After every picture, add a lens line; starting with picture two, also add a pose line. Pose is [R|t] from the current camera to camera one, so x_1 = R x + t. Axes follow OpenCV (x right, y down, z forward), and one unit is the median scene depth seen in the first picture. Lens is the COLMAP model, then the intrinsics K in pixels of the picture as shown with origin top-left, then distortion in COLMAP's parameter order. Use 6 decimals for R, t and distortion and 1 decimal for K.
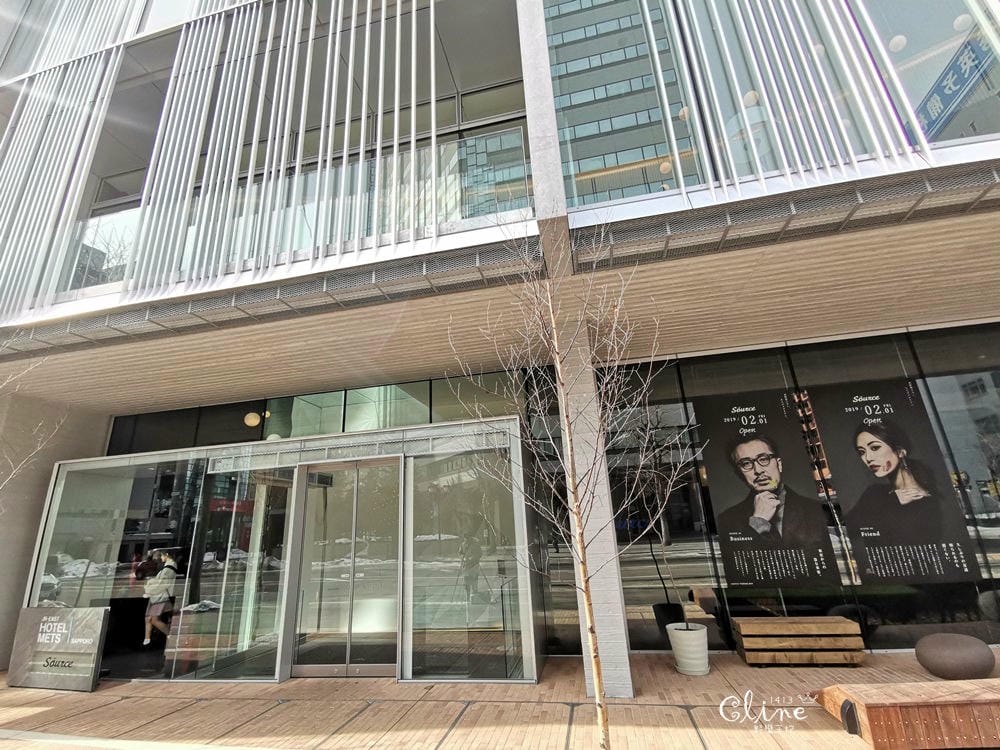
lens RADIAL K [[451.6, 0, 499.4], [0, 451.6, 380.7], [0, 0, 1]] dist [0.021929, -0.018992]
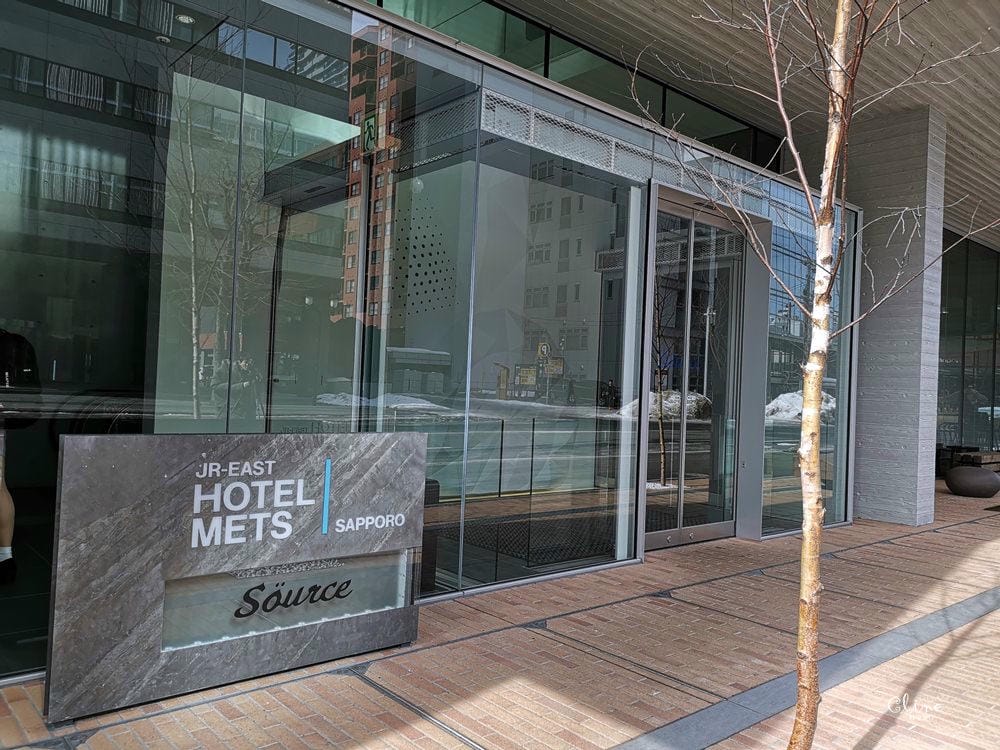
lens RADIAL K [[774.5, 0, 500.0], [0, 774.5, 375.0], [0, 0, 1]] dist [0.006770, 0.001401]
pose [[0.595860, 0.090576, 0.797964, -1.332838], [-0.313351, 0.941084, 0.127166, 0.364603], [-0.739433, -0.325816, 0.589137, 0.615903]]
